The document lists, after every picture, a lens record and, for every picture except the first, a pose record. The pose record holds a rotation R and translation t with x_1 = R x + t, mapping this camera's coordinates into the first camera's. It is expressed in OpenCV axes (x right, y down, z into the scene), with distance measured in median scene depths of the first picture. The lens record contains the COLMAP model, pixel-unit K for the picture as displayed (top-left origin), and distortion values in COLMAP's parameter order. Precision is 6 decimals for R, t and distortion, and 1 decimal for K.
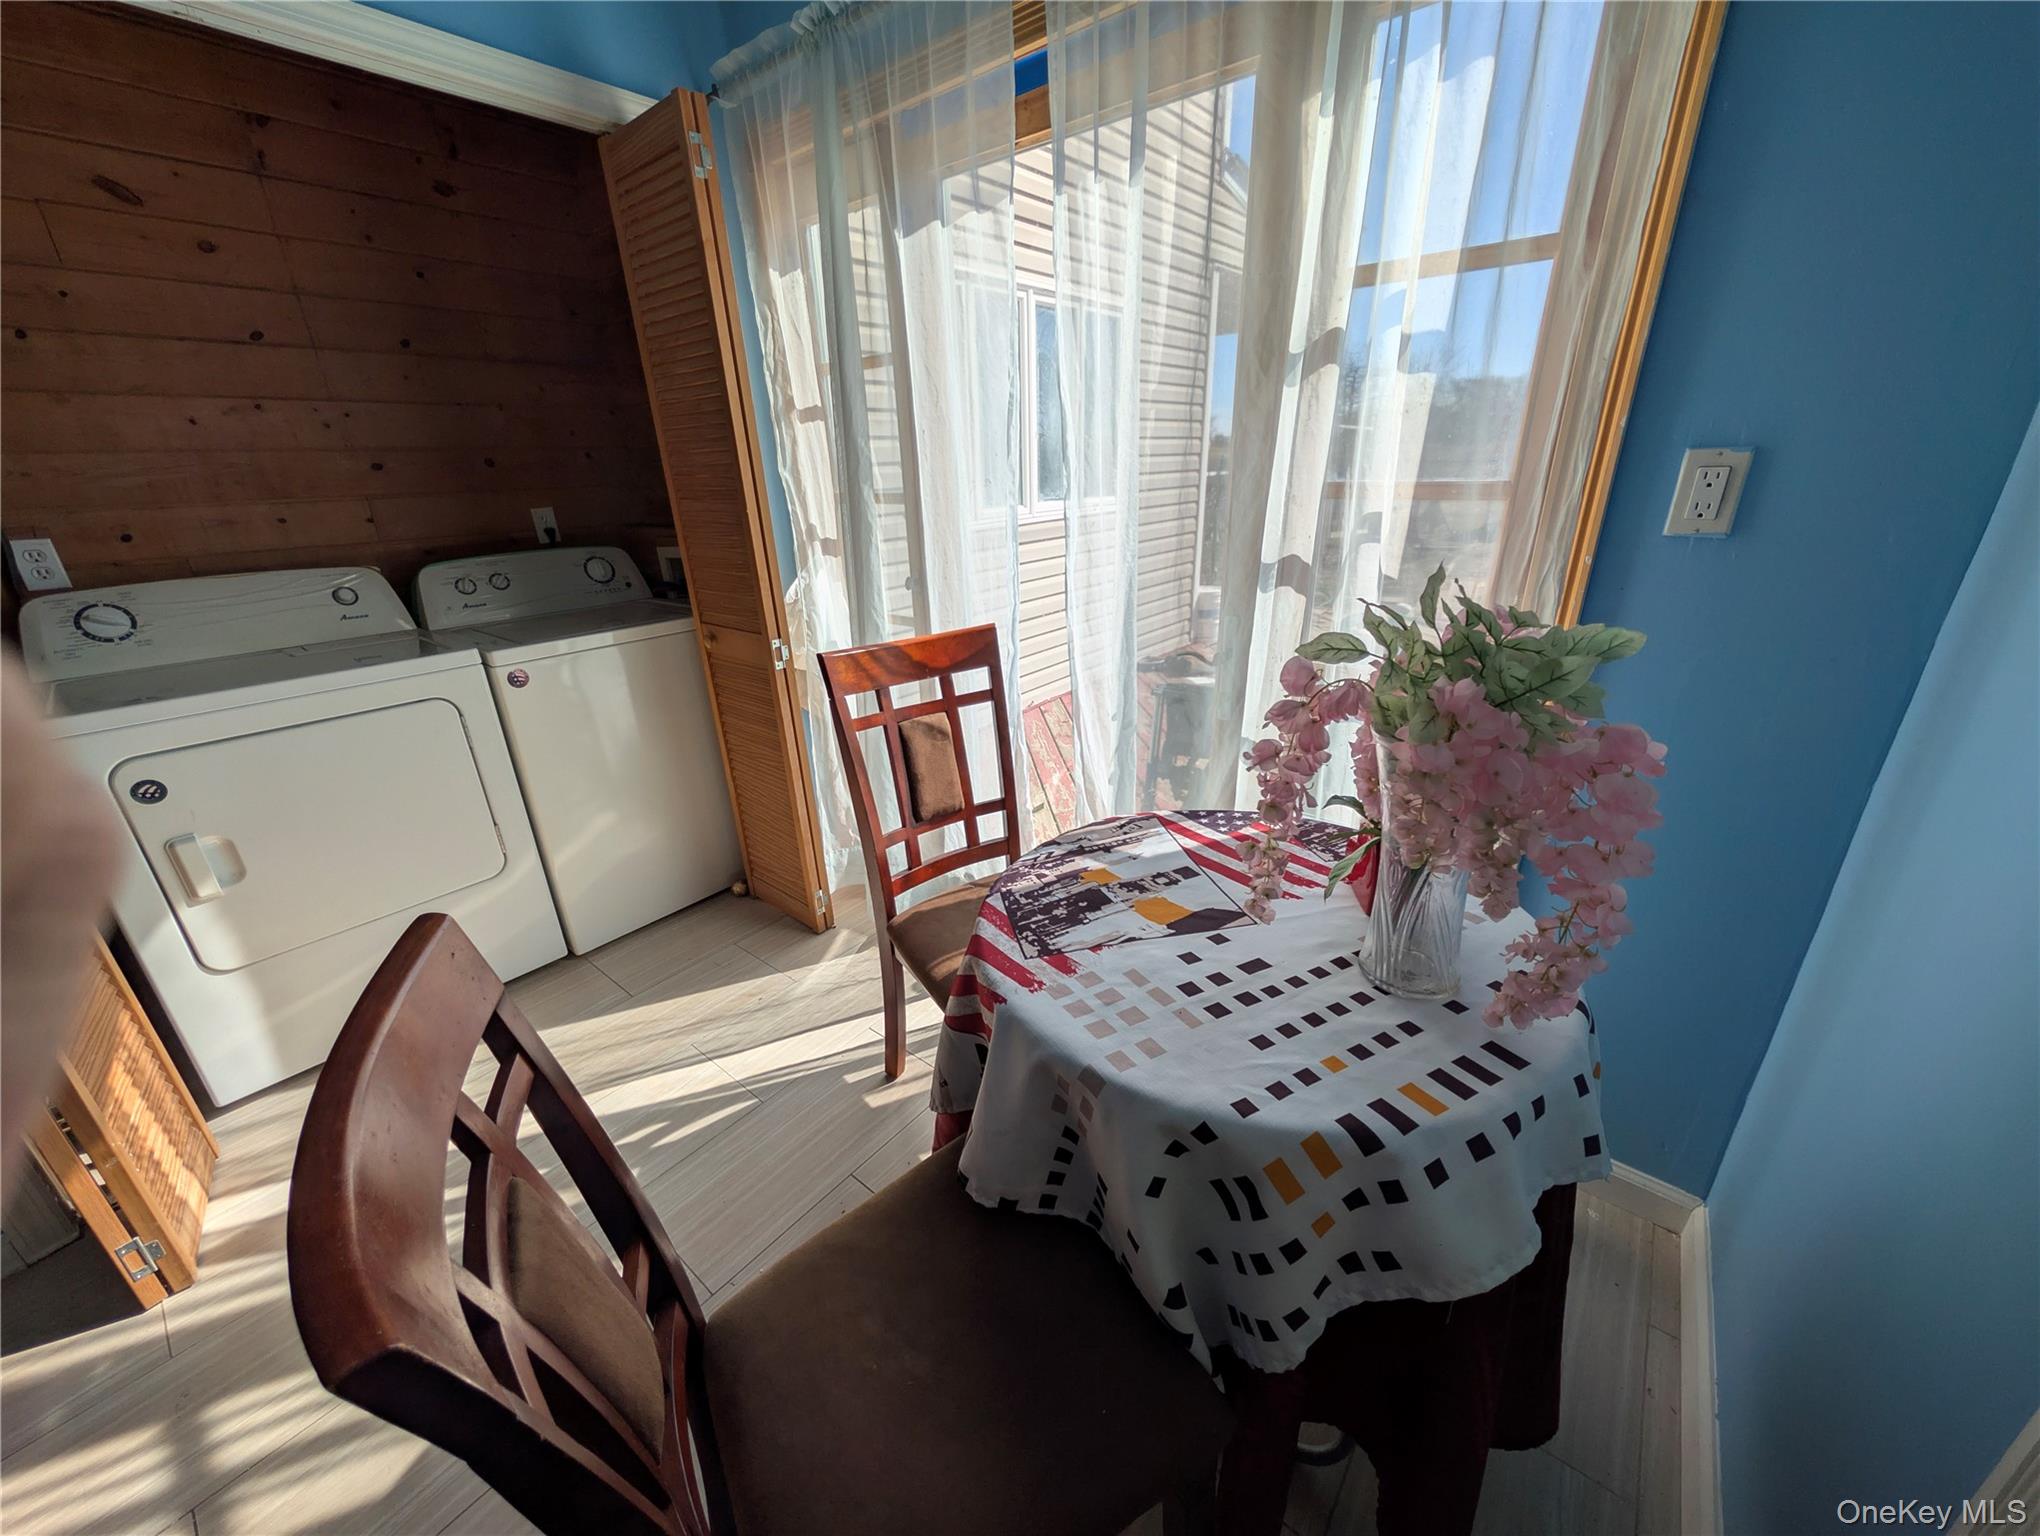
lens RADIAL K [[759.8, 0, 1016.4], [0, 759.8, 777.3], [0, 0, 1]] dist [-0.001942, -0.000238]
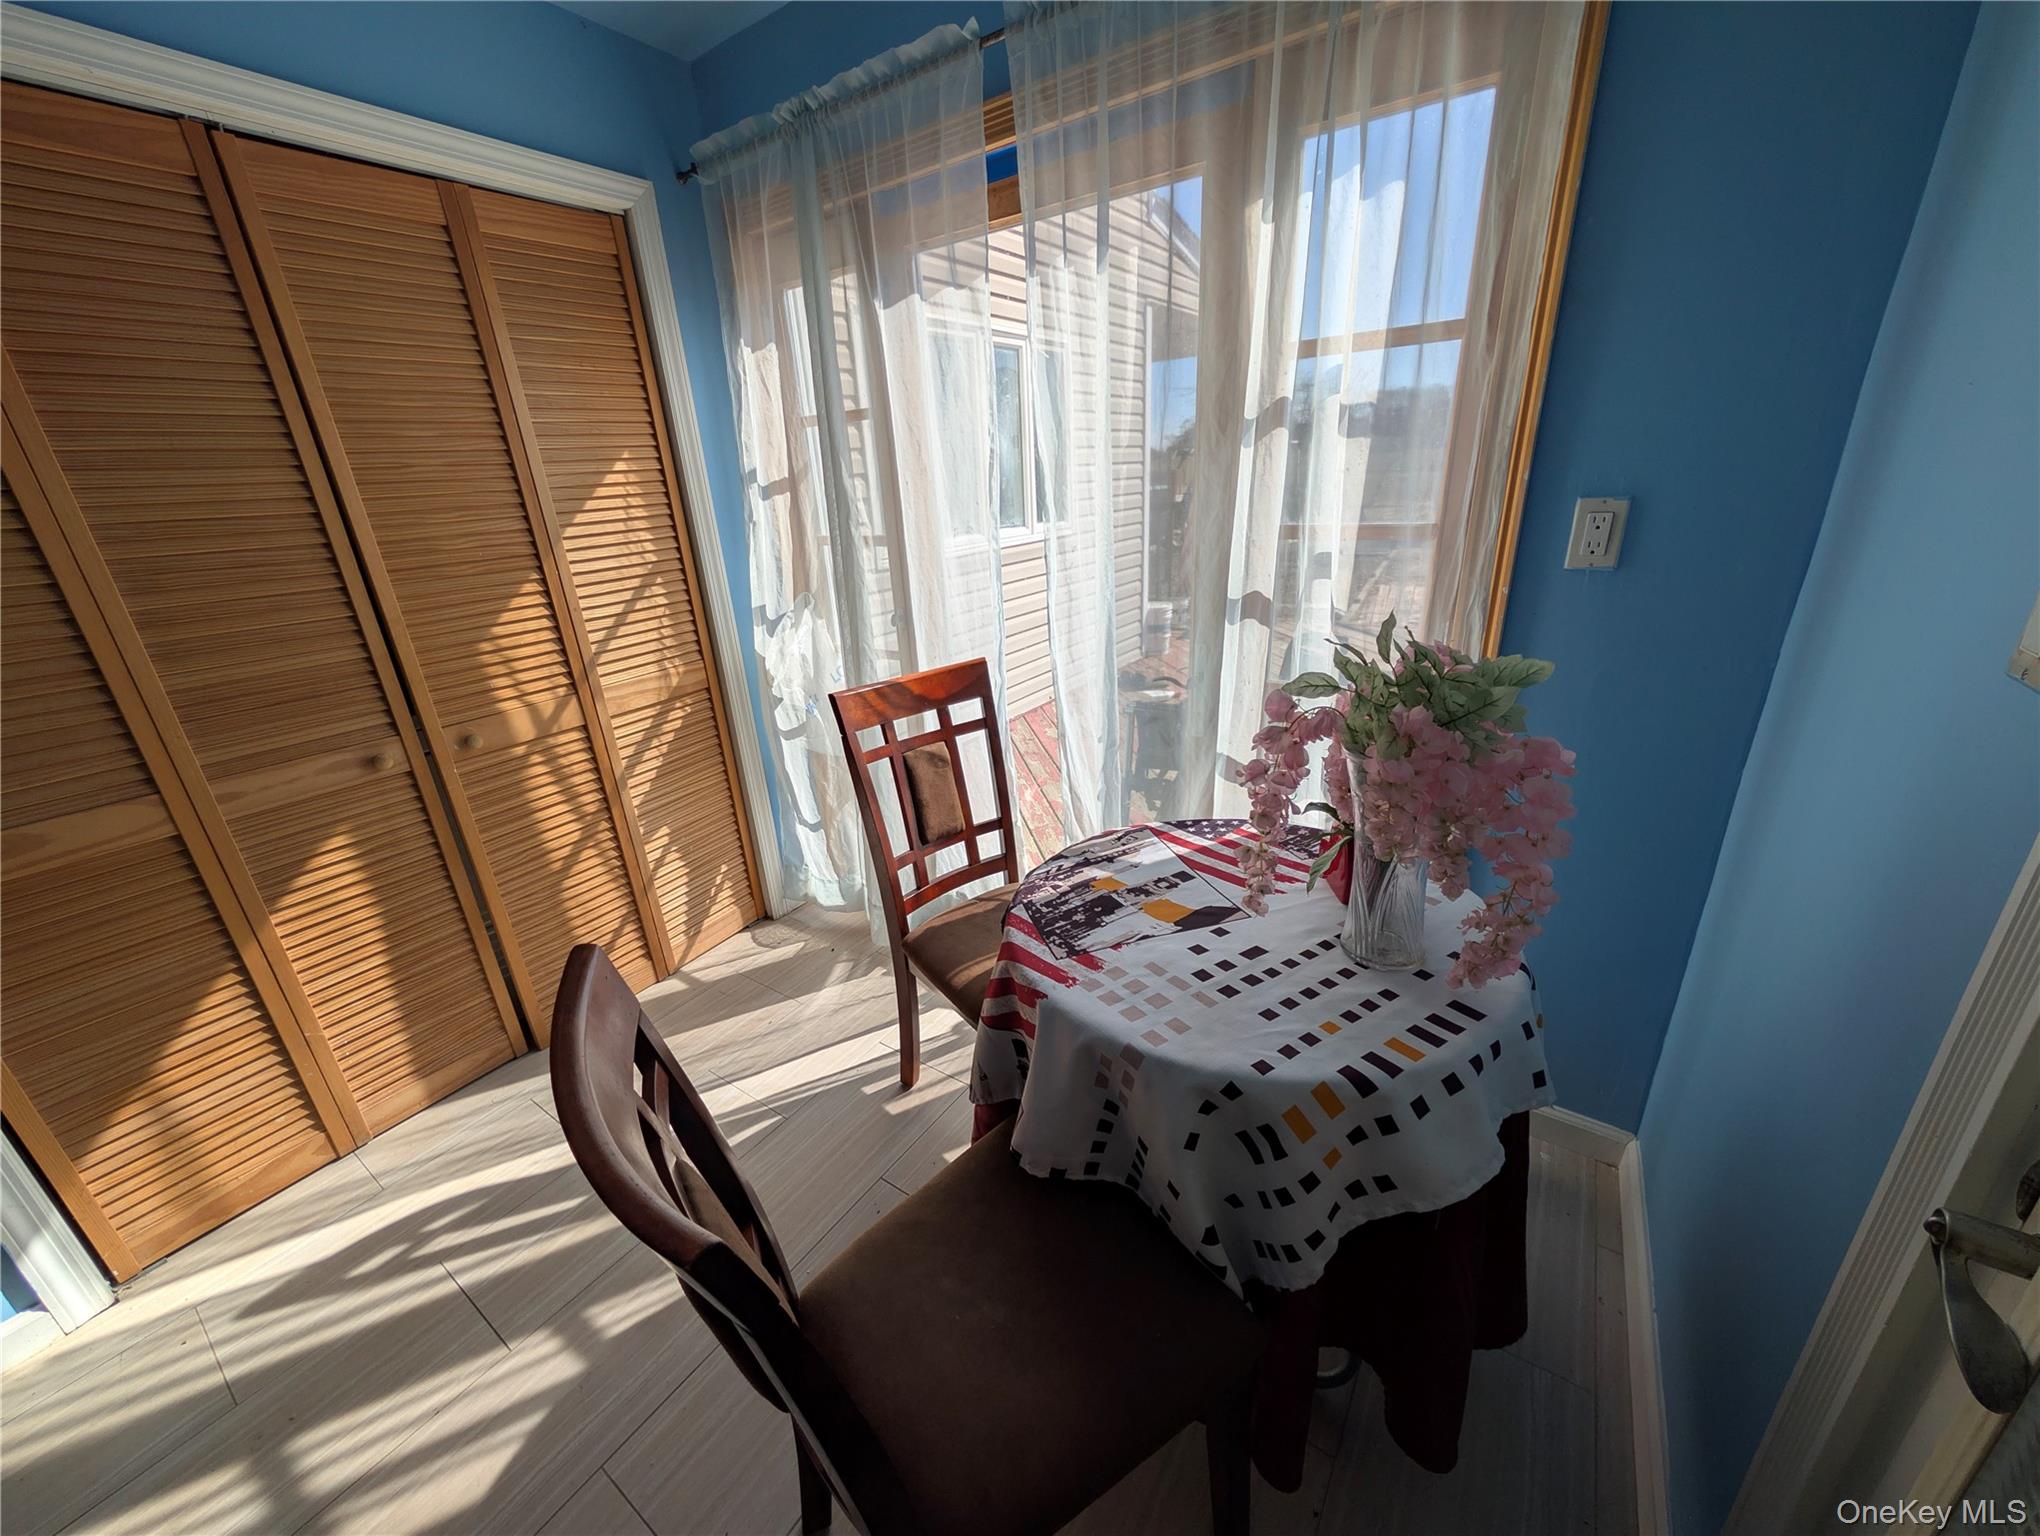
lens RADIAL K [[759.9, 0, 1014.6], [0, 759.9, 776.8], [0, 0, 1]] dist [-0.000489, -0.003060]
pose [[0.996829, -0.049632, 0.062196, -0.093072], [0.050848, 0.998542, -0.018131, -0.015647], [-0.061206, 0.021236, 0.997899, -0.122775]]
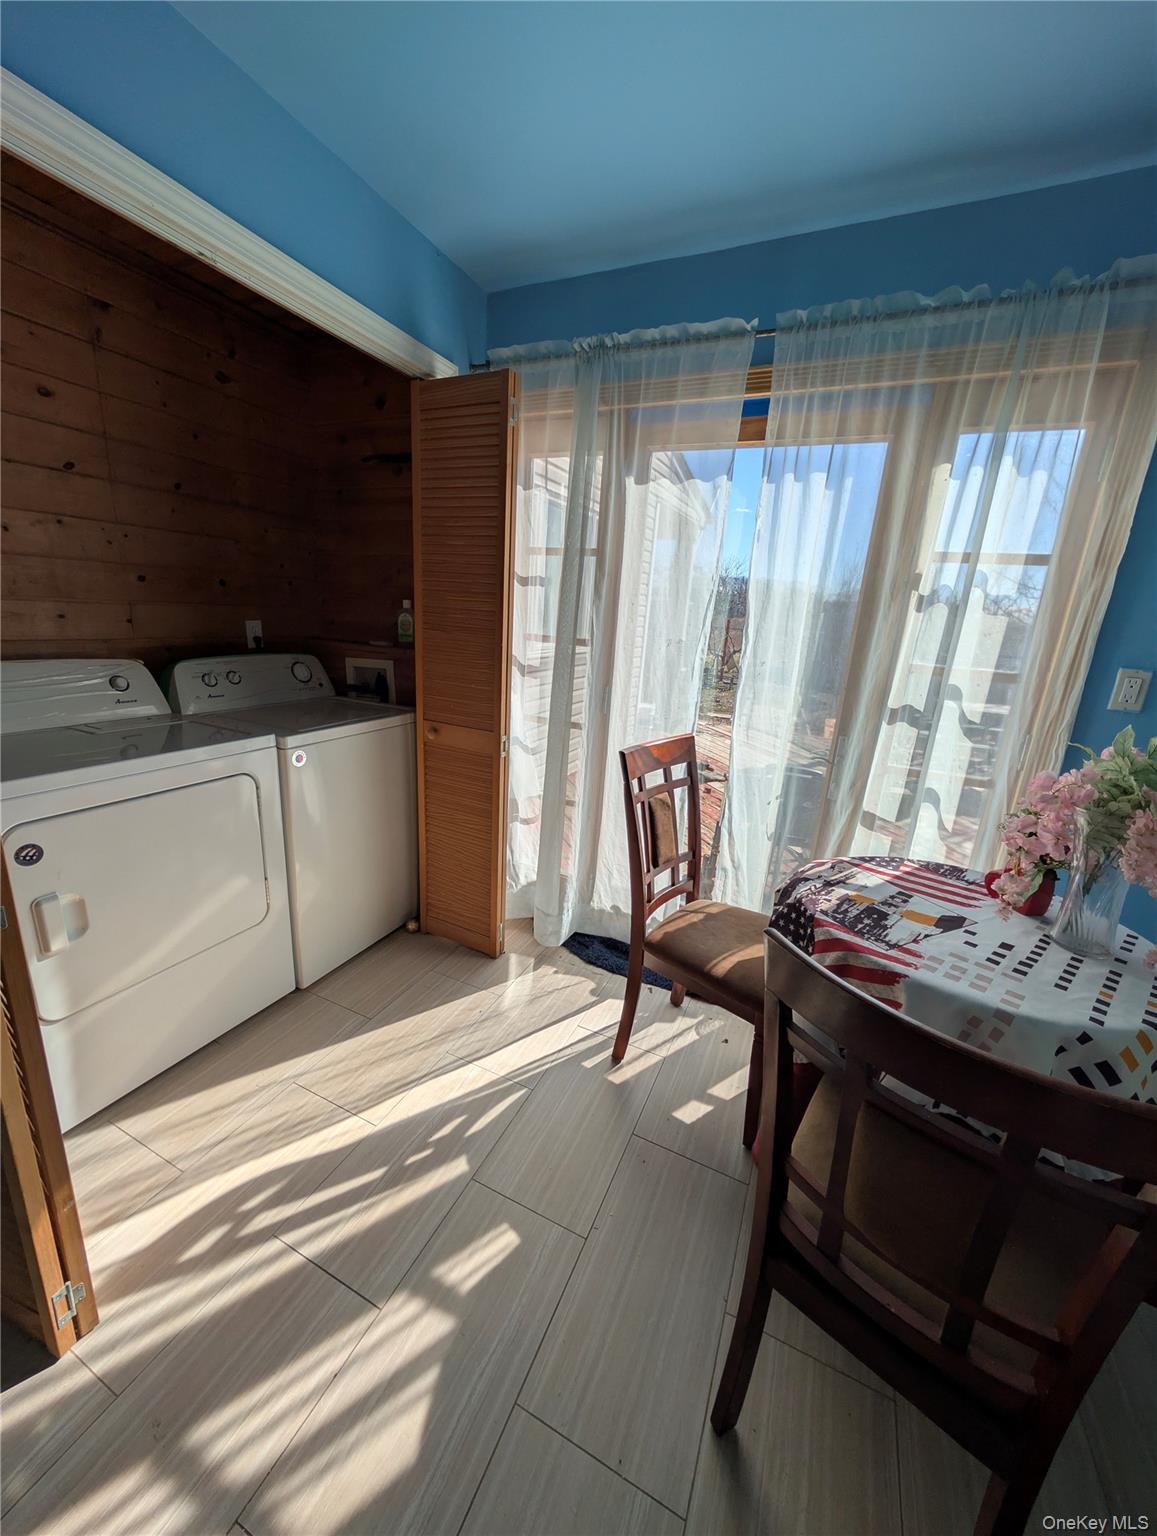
lens RADIAL K [[572.1, 0, 578.5], [0, 572.1, 768.0], [0, 0, 1]] dist [-0.001942, -0.000238]
pose [[0.964284, 0.025249, 0.263665, -0.807038], [0.005695, 0.993240, -0.115940, -0.007246], [-0.264810, 0.113300, 0.957621, -0.024526]]
